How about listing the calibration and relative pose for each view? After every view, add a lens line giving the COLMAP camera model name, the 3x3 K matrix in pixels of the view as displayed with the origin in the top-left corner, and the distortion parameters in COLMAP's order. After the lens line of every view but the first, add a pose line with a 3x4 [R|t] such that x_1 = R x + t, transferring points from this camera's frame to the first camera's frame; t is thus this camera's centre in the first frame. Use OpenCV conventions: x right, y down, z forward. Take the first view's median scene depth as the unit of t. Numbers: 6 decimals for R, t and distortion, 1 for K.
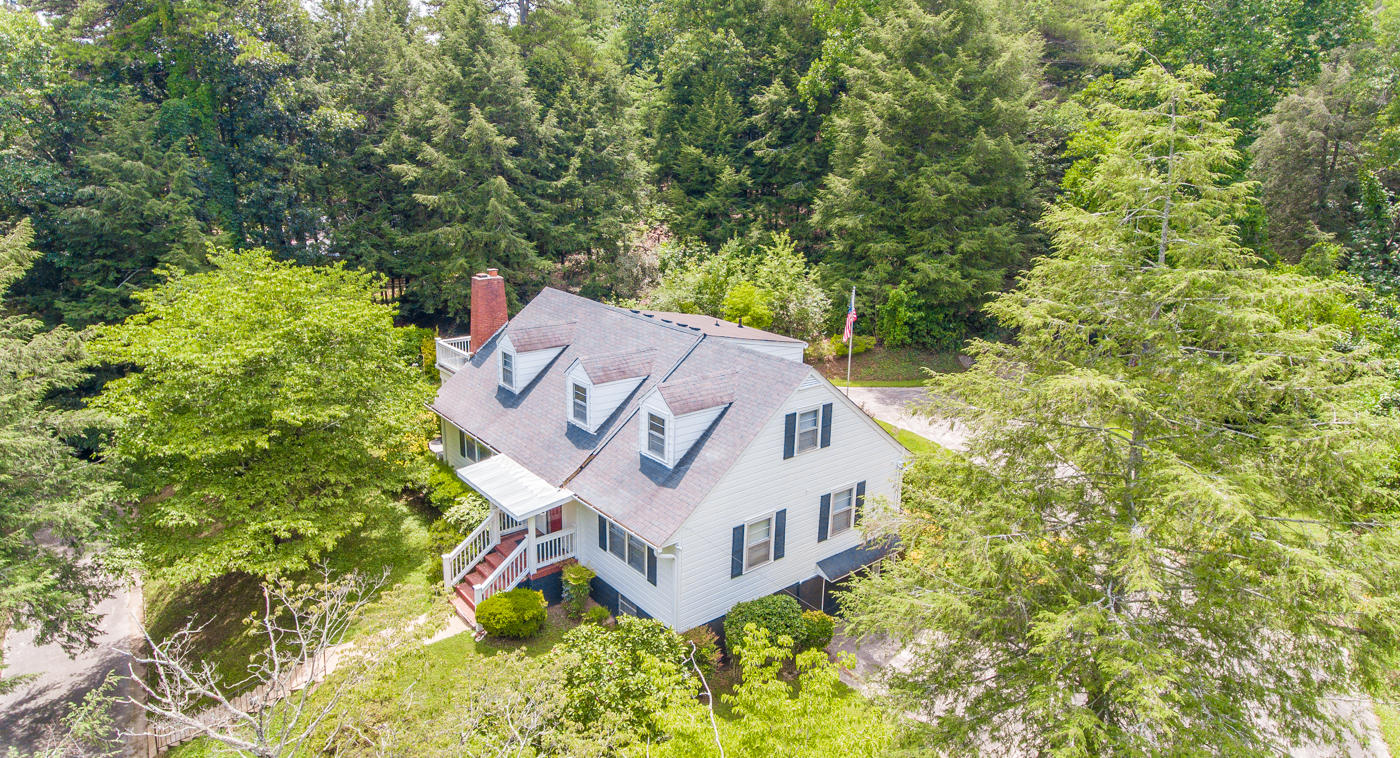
lens RADIAL K [[832.2, 0, 712.1], [0, 832.2, 354.1], [0, 0, 1]] dist [0.001769, -0.001856]
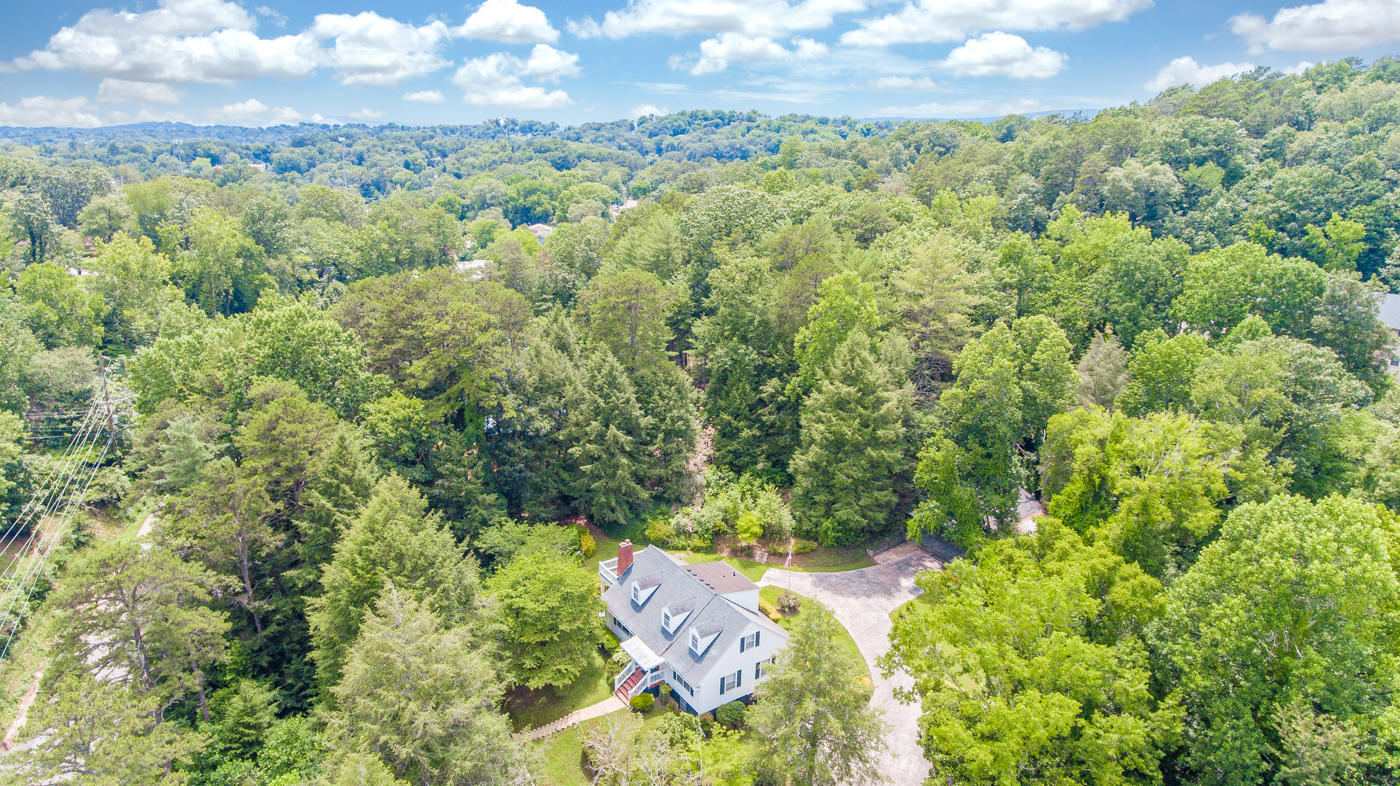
lens RADIAL K [[830.4, 0, 706.2], [0, 830.4, 387.6], [0, 0, 1]] dist [-0.001350, 0.005350]
pose [[0.996339, 0.024518, -0.081898, 0.105044], [-0.021559, 0.999089, 0.036816, -0.504743], [0.082726, -0.034915, 0.995960, -1.022470]]
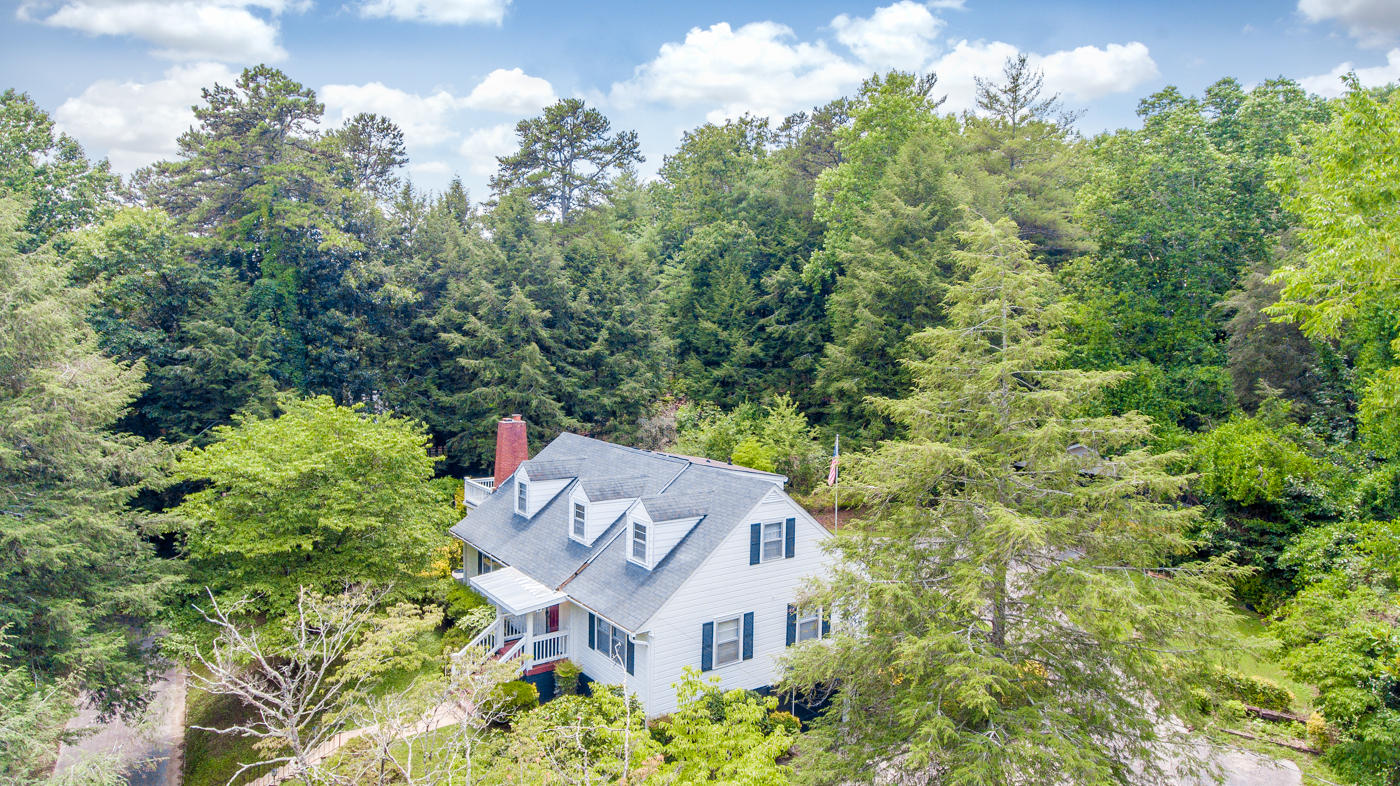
lens RADIAL K [[830.4, 0, 711.3], [0, 830.4, 380.2], [0, 0, 1]] dist [-0.001350, 0.005350]
pose [[0.998406, 0.002551, -0.056377, 0.056860], [-0.013539, 0.980631, -0.195396, 0.059774], [0.054787, 0.195848, 0.979103, -0.097280]]
